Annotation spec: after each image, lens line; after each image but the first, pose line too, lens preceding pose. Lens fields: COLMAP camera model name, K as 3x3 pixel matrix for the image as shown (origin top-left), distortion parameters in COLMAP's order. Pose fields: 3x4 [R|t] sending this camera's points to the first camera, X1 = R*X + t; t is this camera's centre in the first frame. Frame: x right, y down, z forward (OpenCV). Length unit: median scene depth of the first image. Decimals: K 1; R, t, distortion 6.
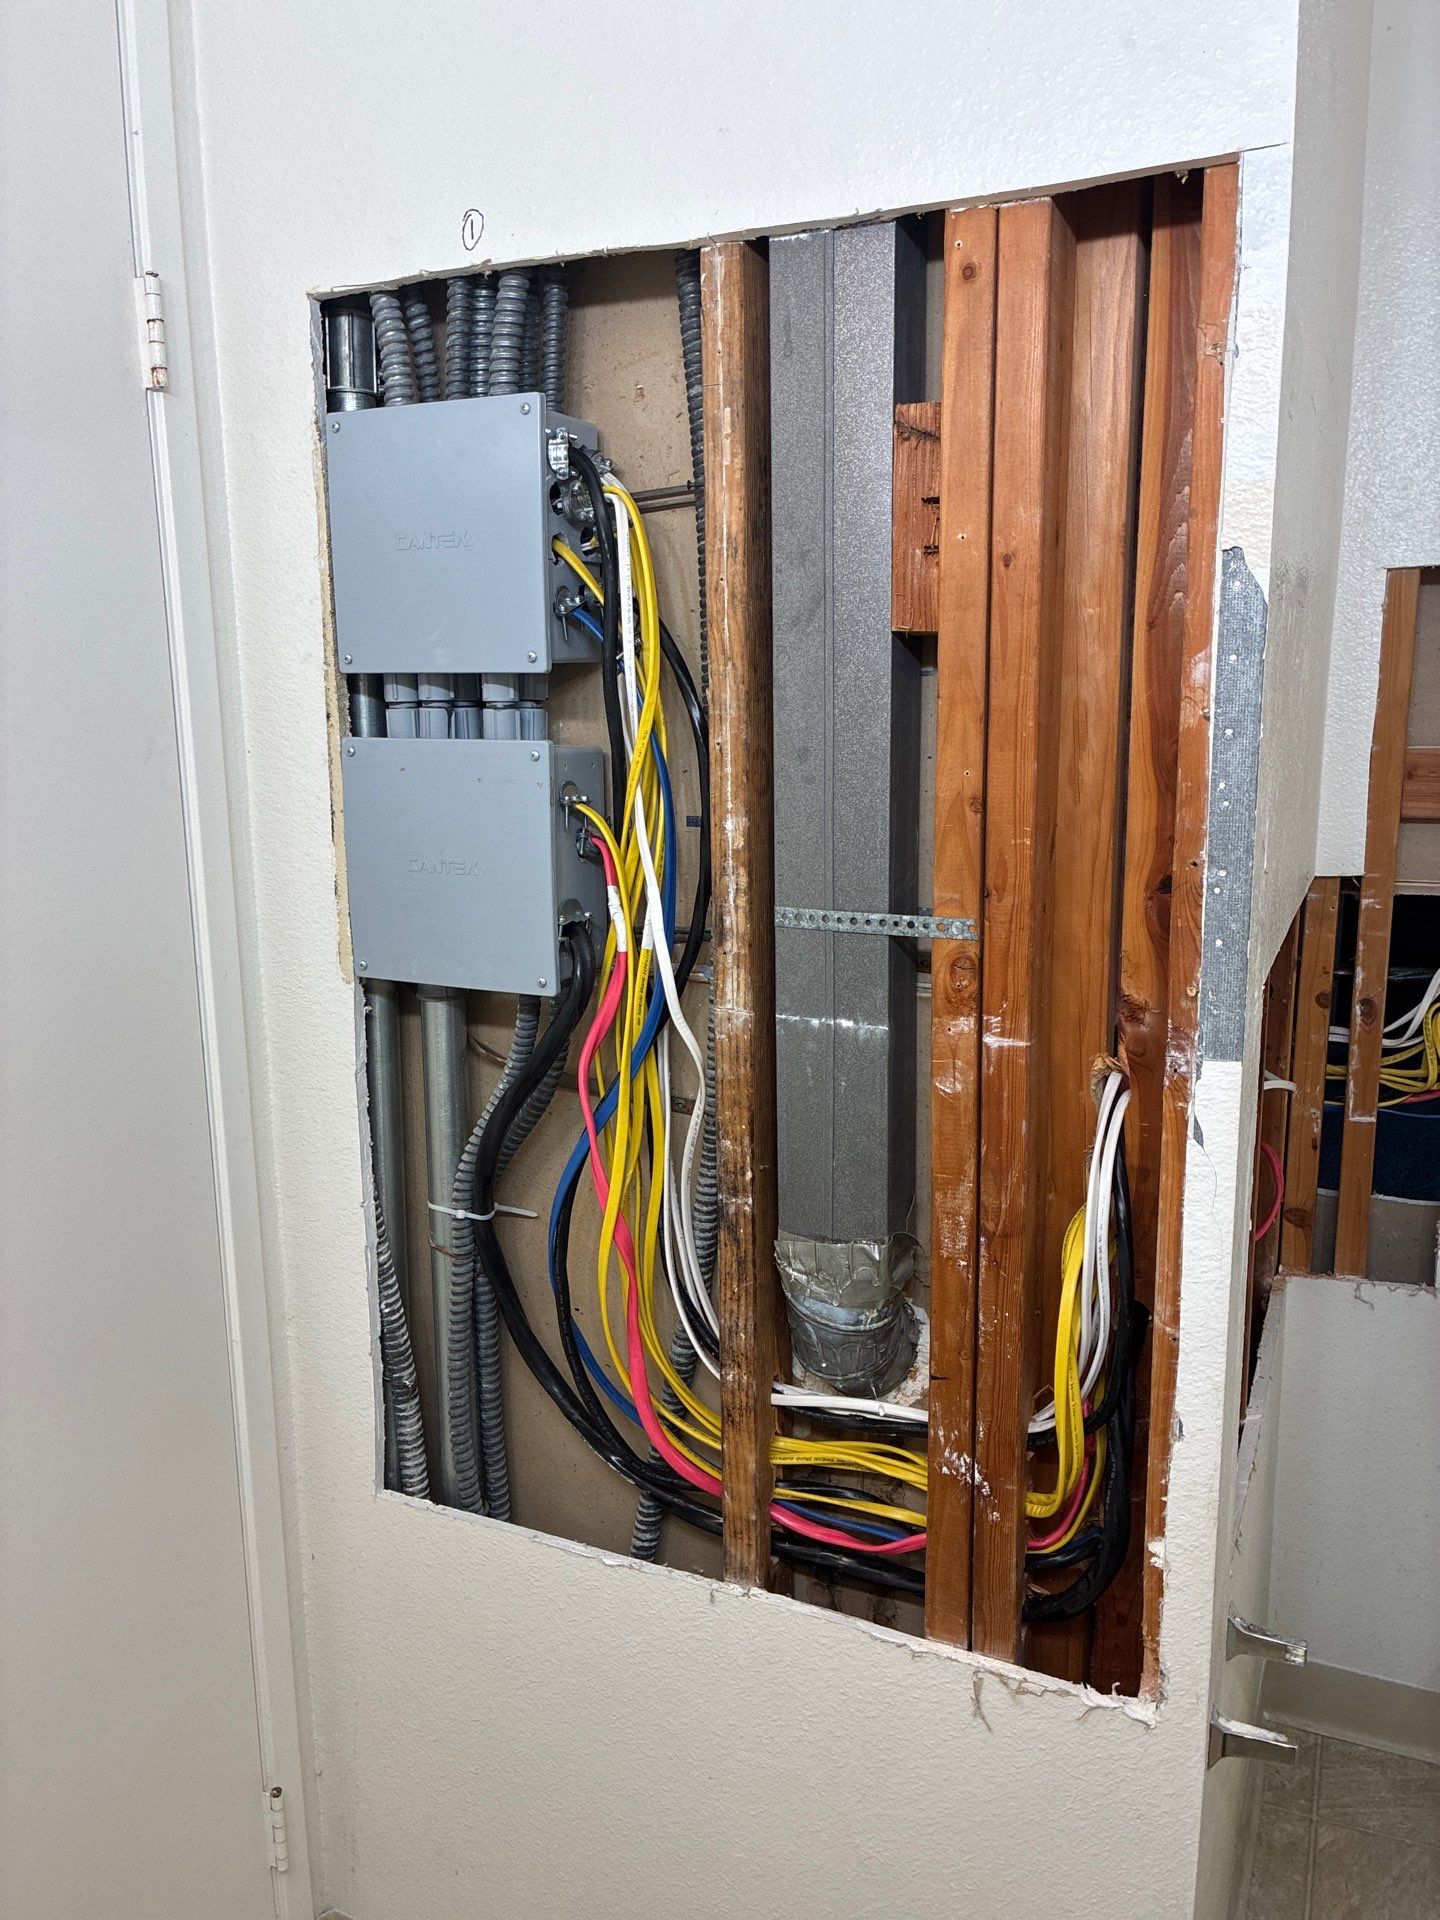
lens RADIAL K [[1448.0, 0, 728.7], [0, 1448.0, 957.7], [0, 0, 1]] dist [0.047076, -0.061306]
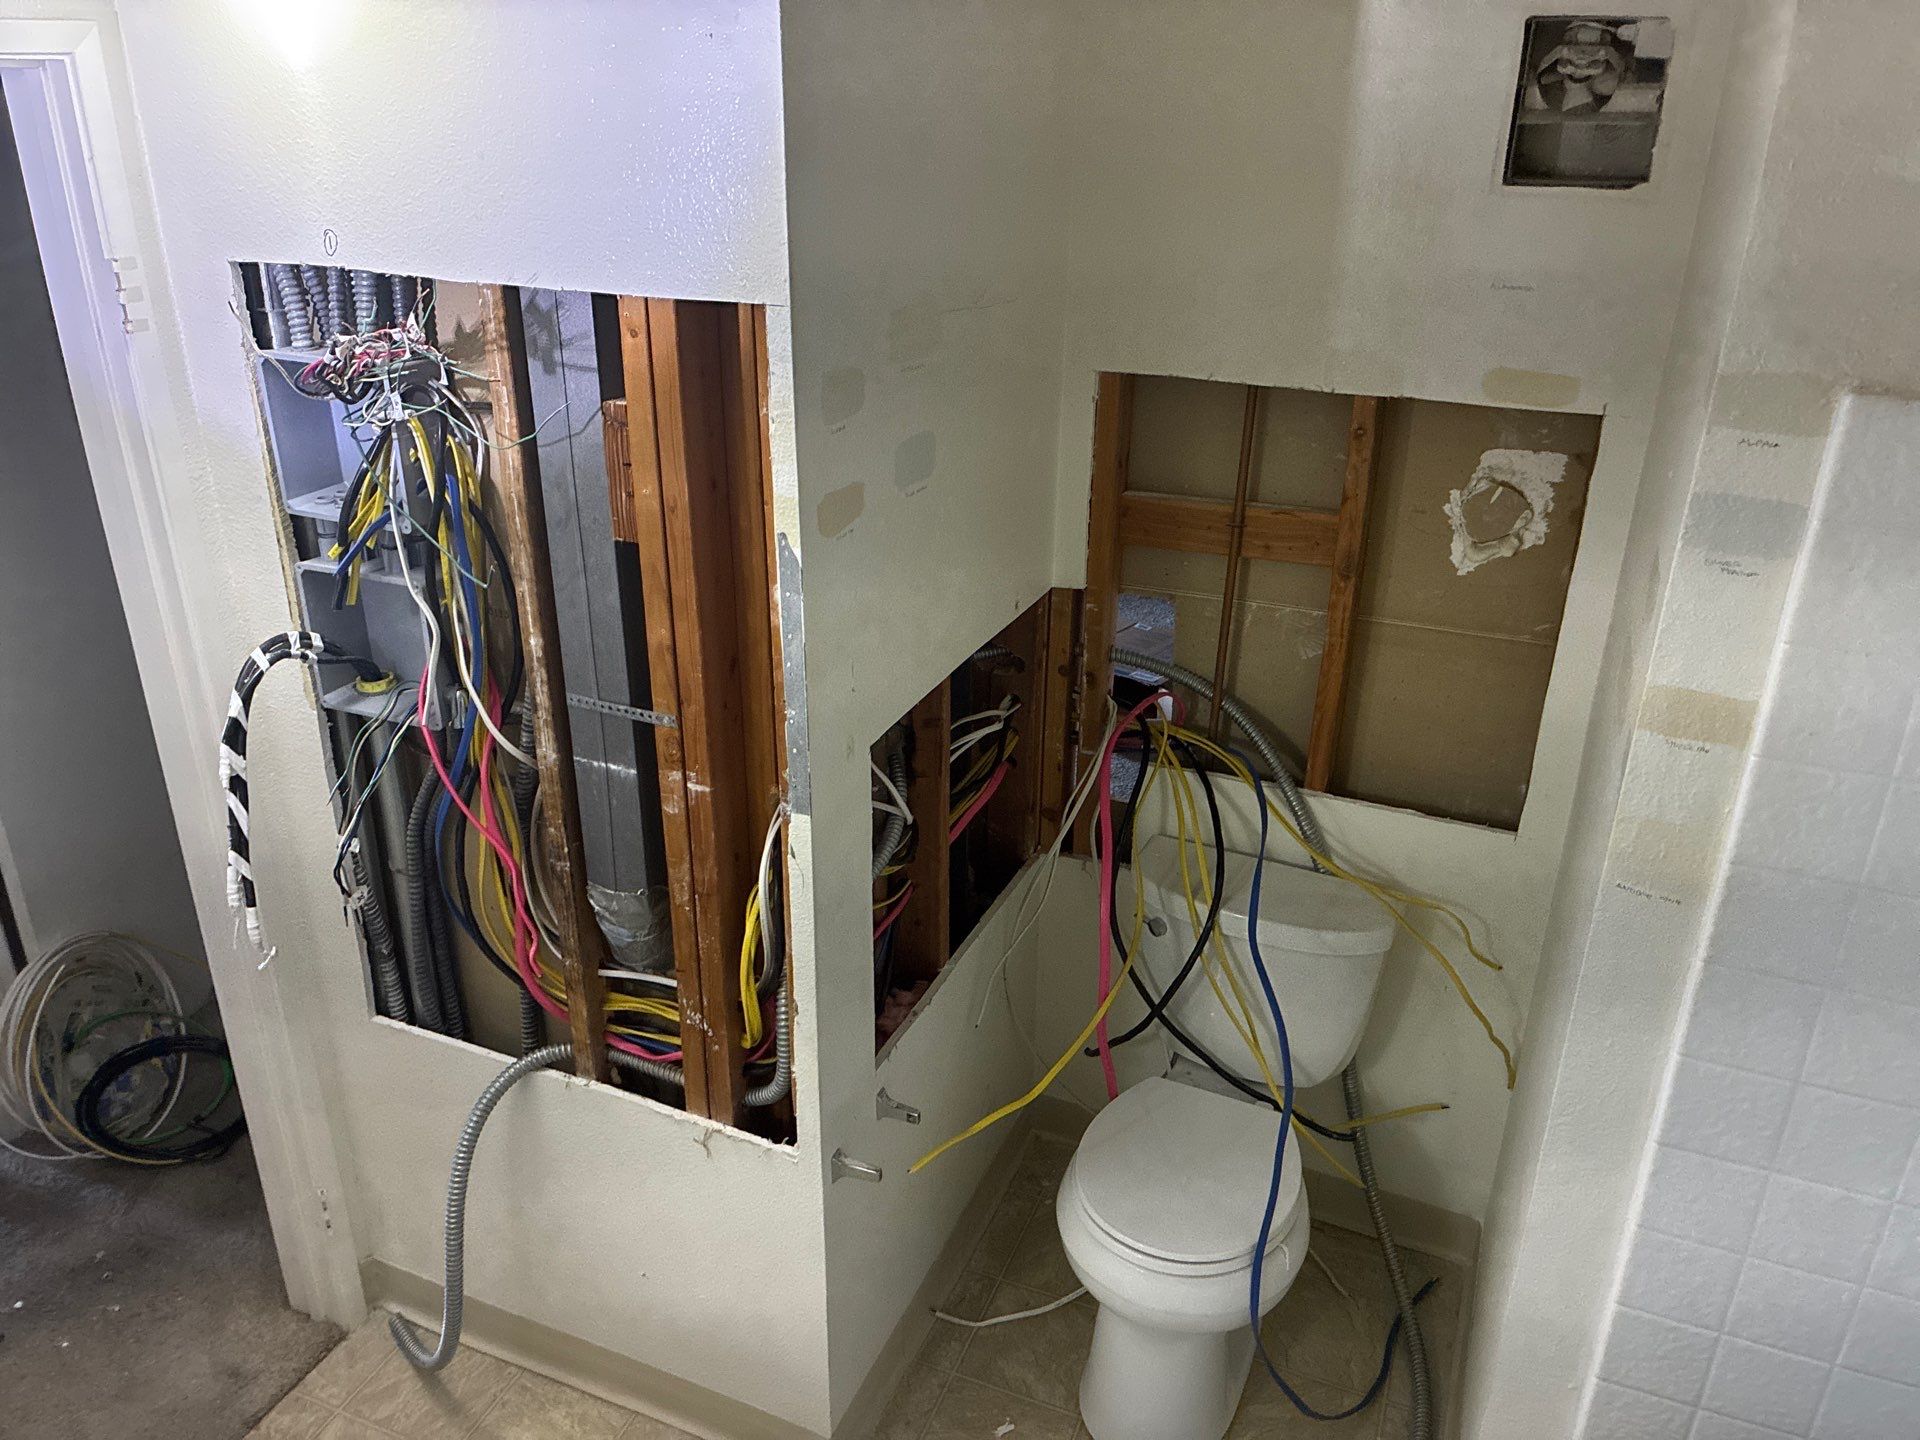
lens RADIAL K [[1448.0, 0, 940.2], [0, 1448.0, 724.9], [0, 0, 1]] dist [0.047076, -0.061306]
pose [[0.999723, 0.006272, 0.022680, 0.406903], [-0.011454, 0.971647, 0.236160, -0.382476], [-0.020556, -0.236354, 0.971449, -0.551661]]
